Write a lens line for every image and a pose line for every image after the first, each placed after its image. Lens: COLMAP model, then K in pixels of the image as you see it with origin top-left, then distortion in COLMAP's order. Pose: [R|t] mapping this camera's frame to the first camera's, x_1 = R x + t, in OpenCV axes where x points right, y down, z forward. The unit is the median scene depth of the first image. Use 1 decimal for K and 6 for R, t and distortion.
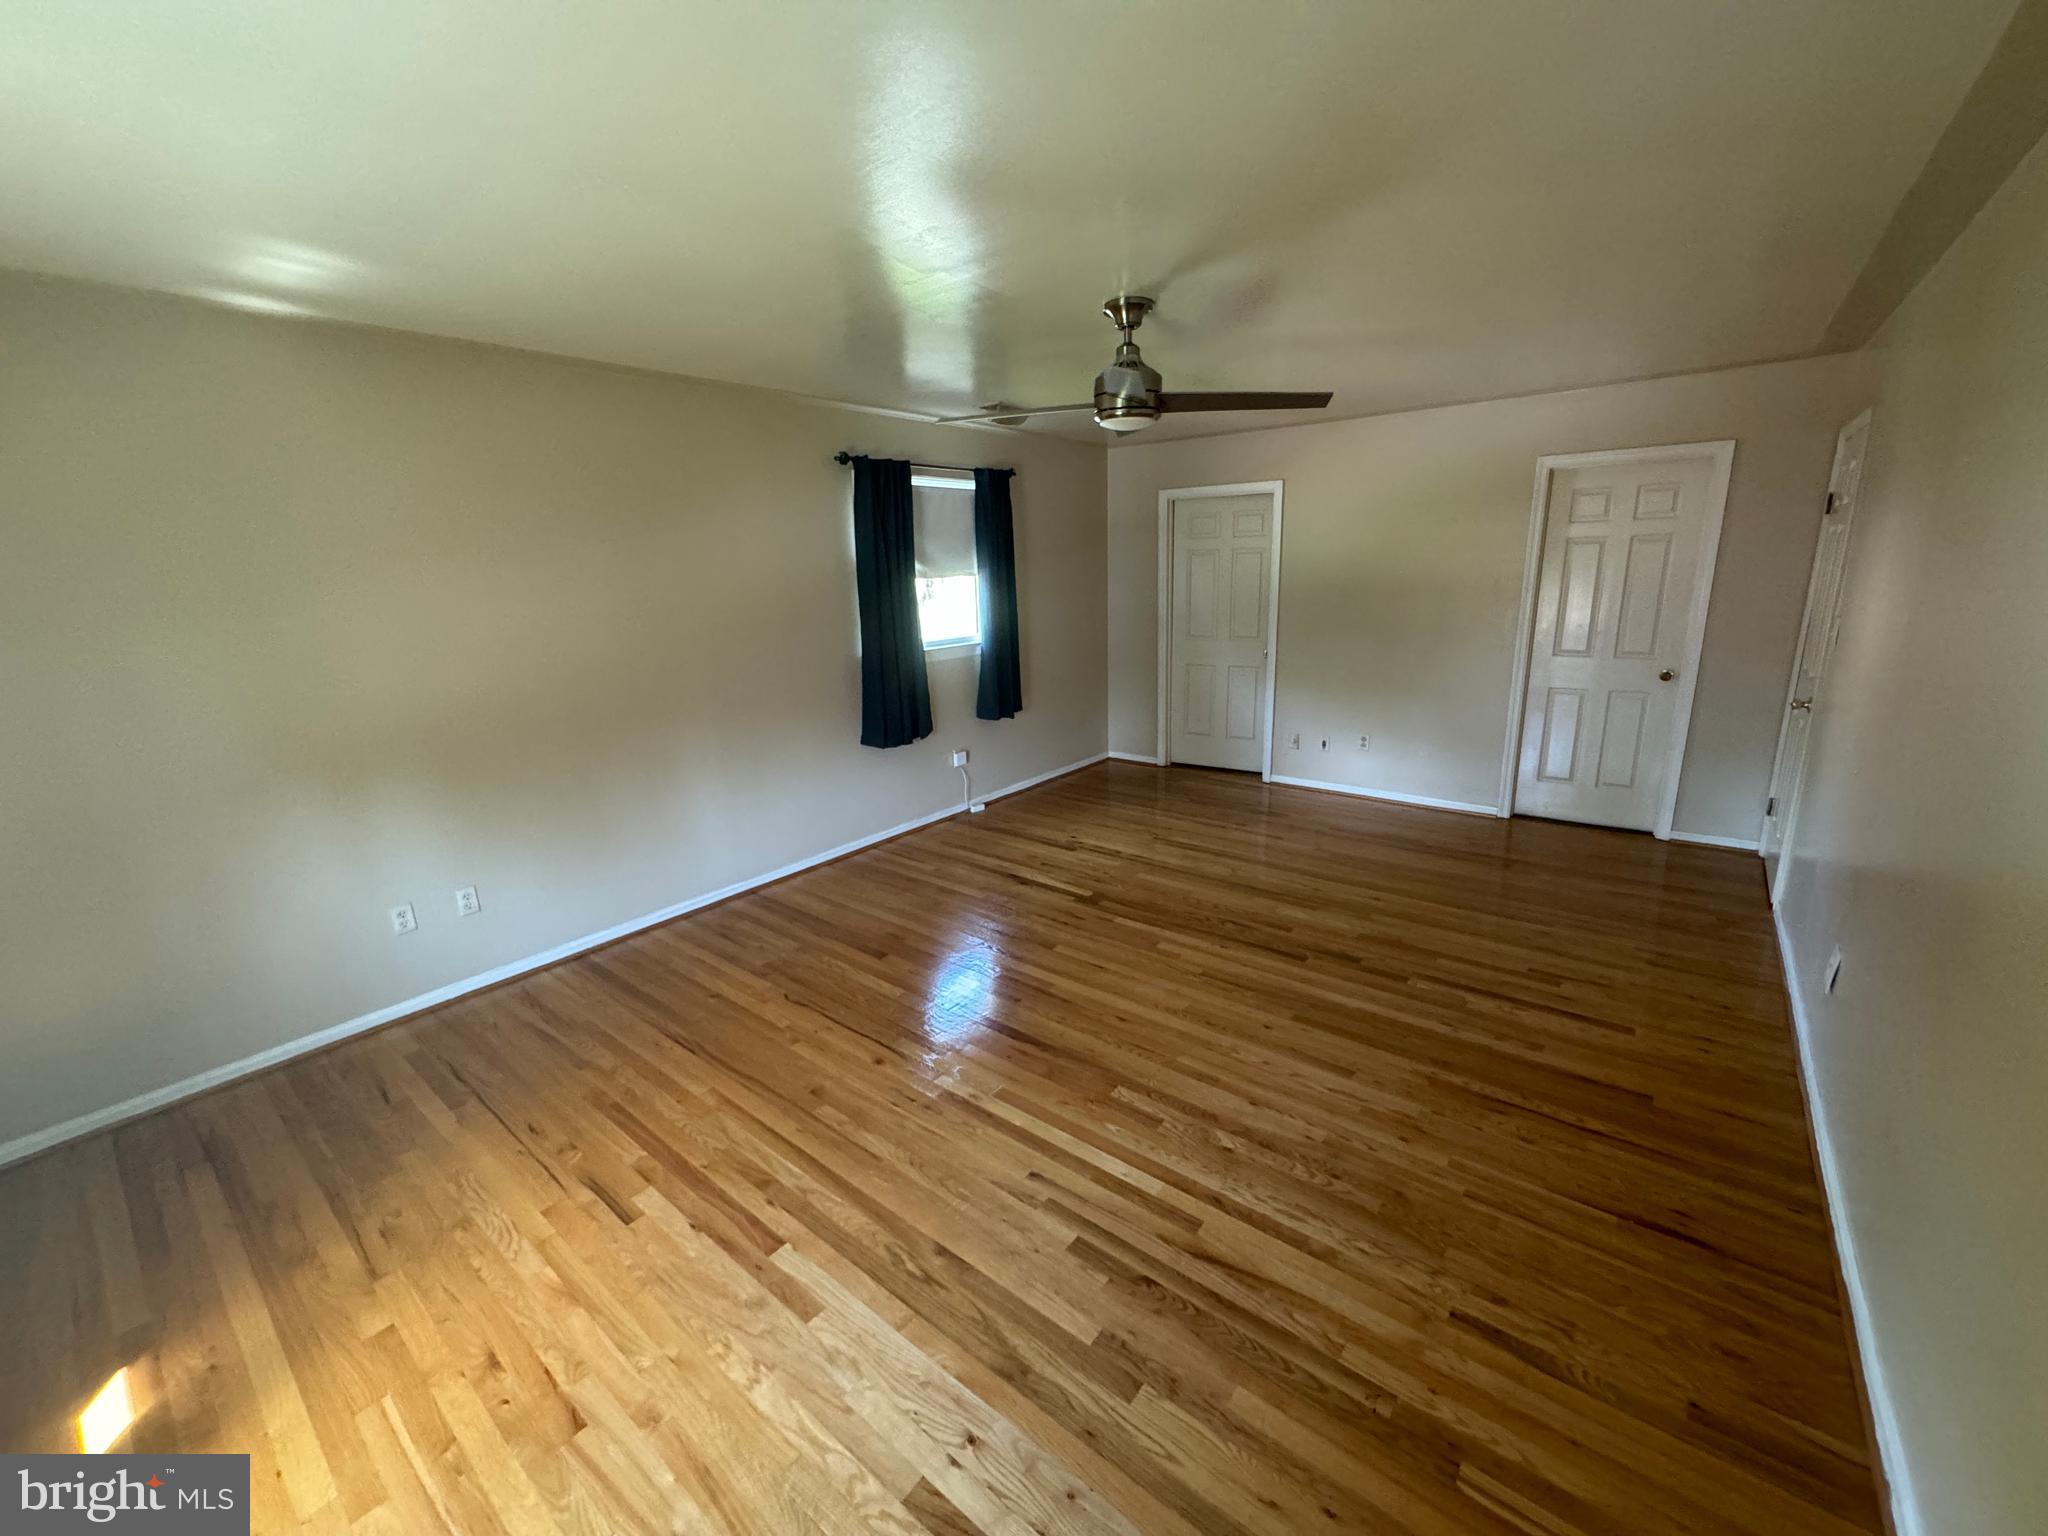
lens RADIAL K [[816.2, 0, 1012.3], [0, 816.2, 776.4], [0, 0, 1]] dist [-0.002828, 0.000393]
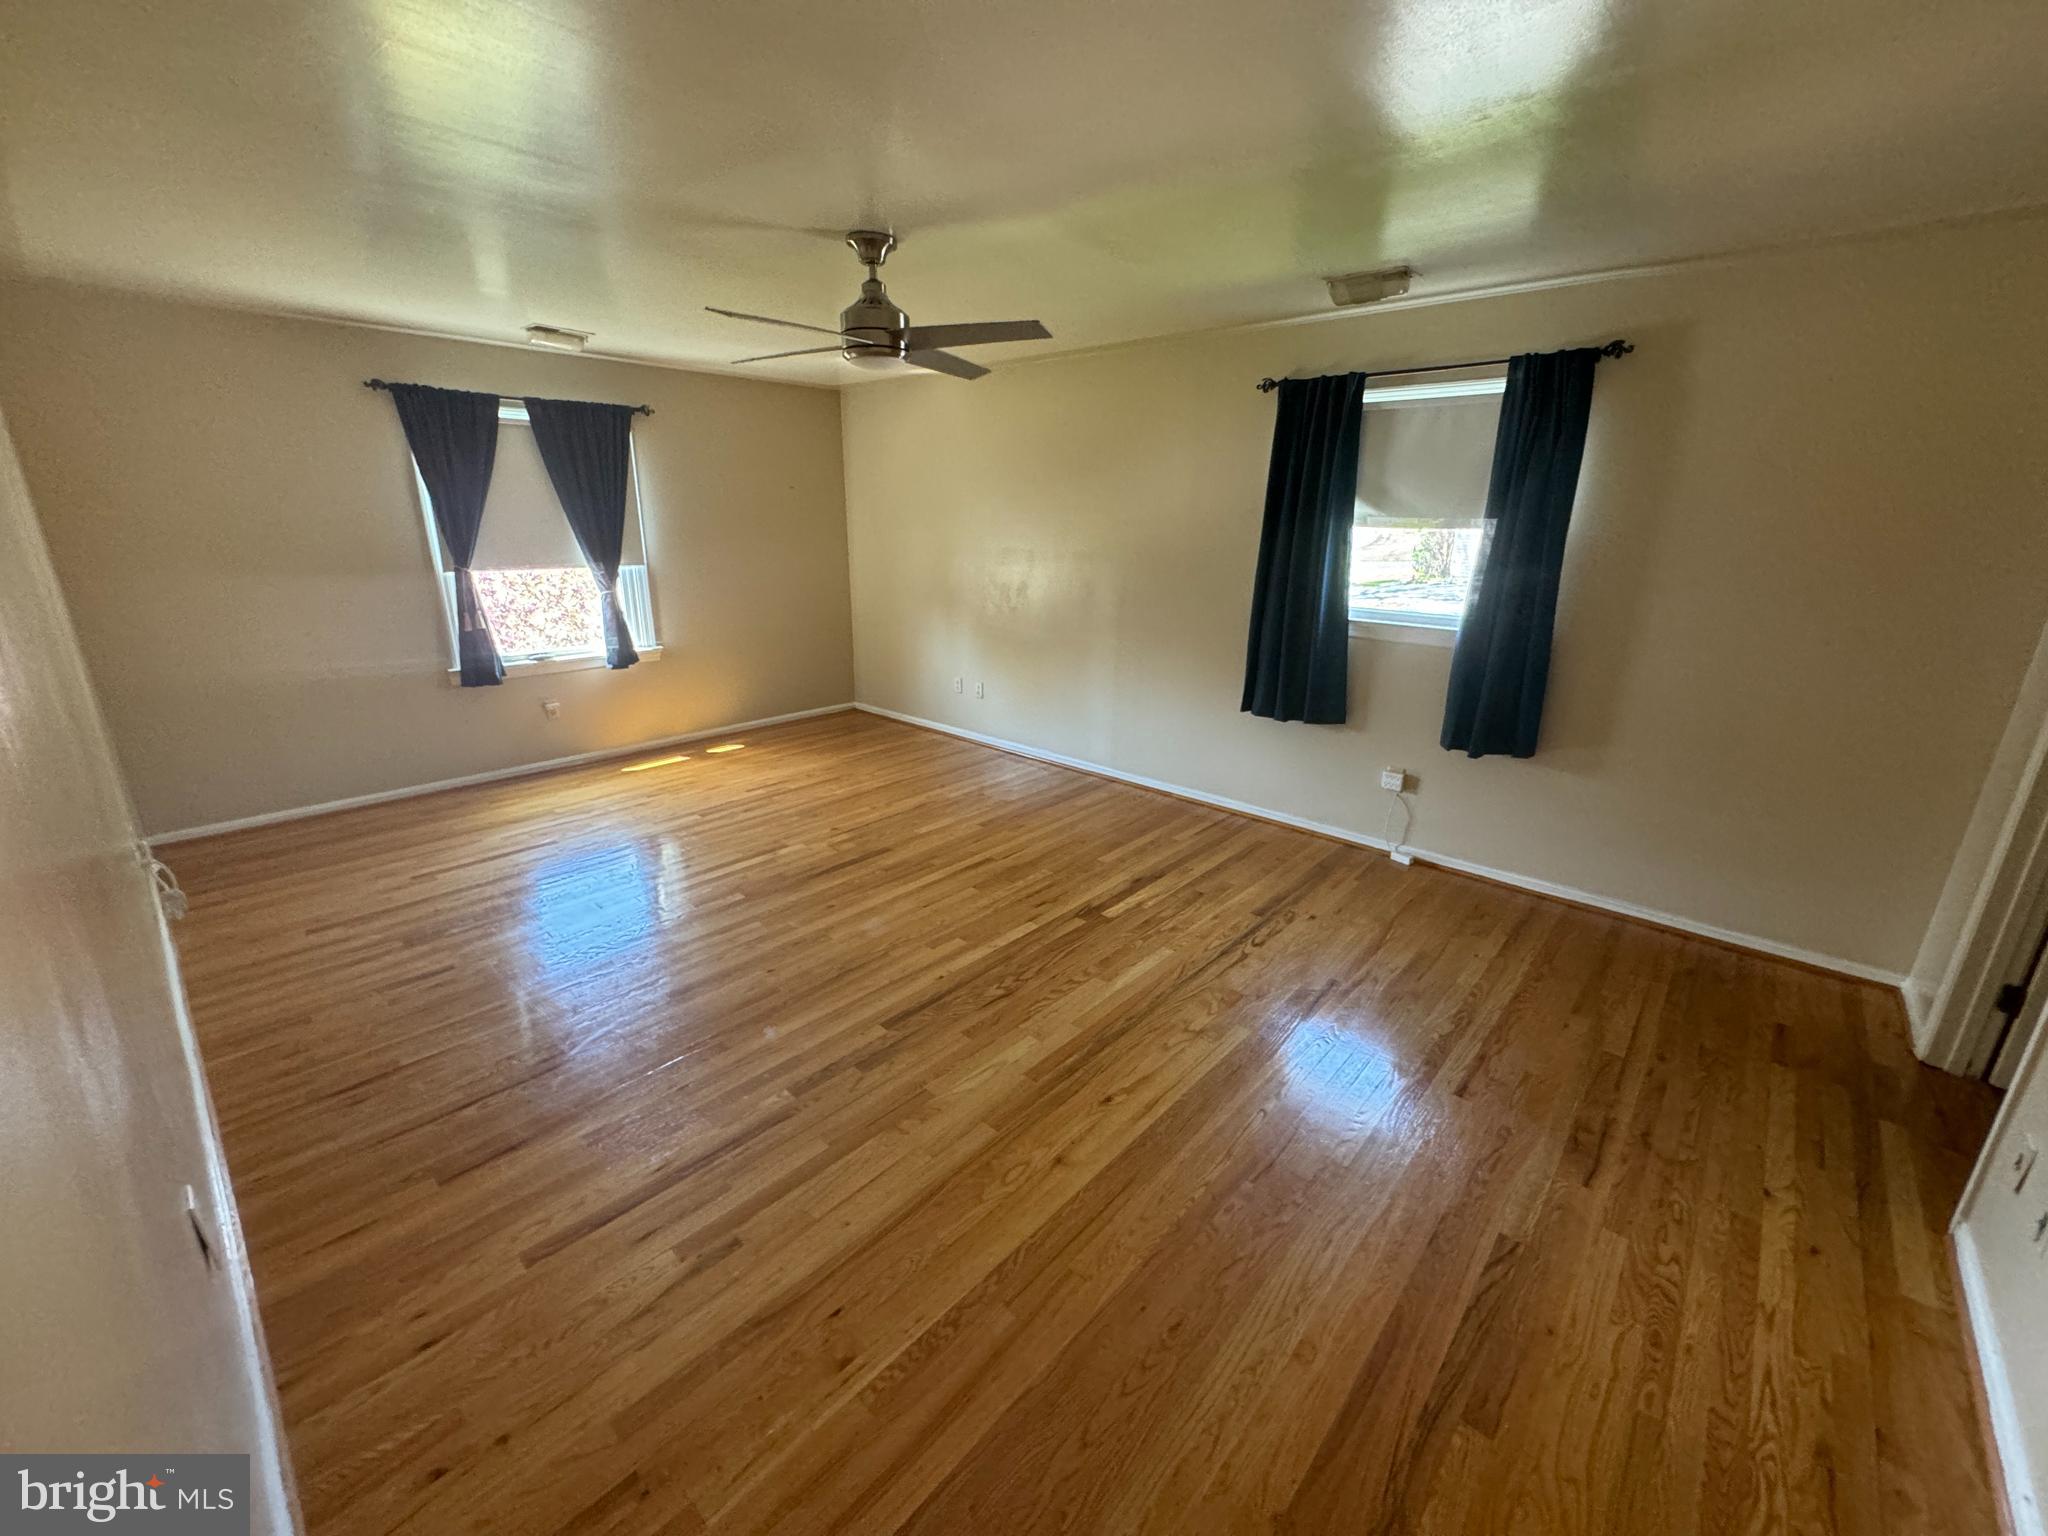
lens RADIAL K [[816.2, 0, 1011.4], [0, 816.2, 756.1], [0, 0, 1]] dist [-0.002828, 0.000393]
pose [[-0.064389, 0.316753, -0.946320, 0.798208], [-0.265063, 0.908796, 0.322228, -0.231882], [0.962079, 0.271582, 0.025443, 0.815171]]
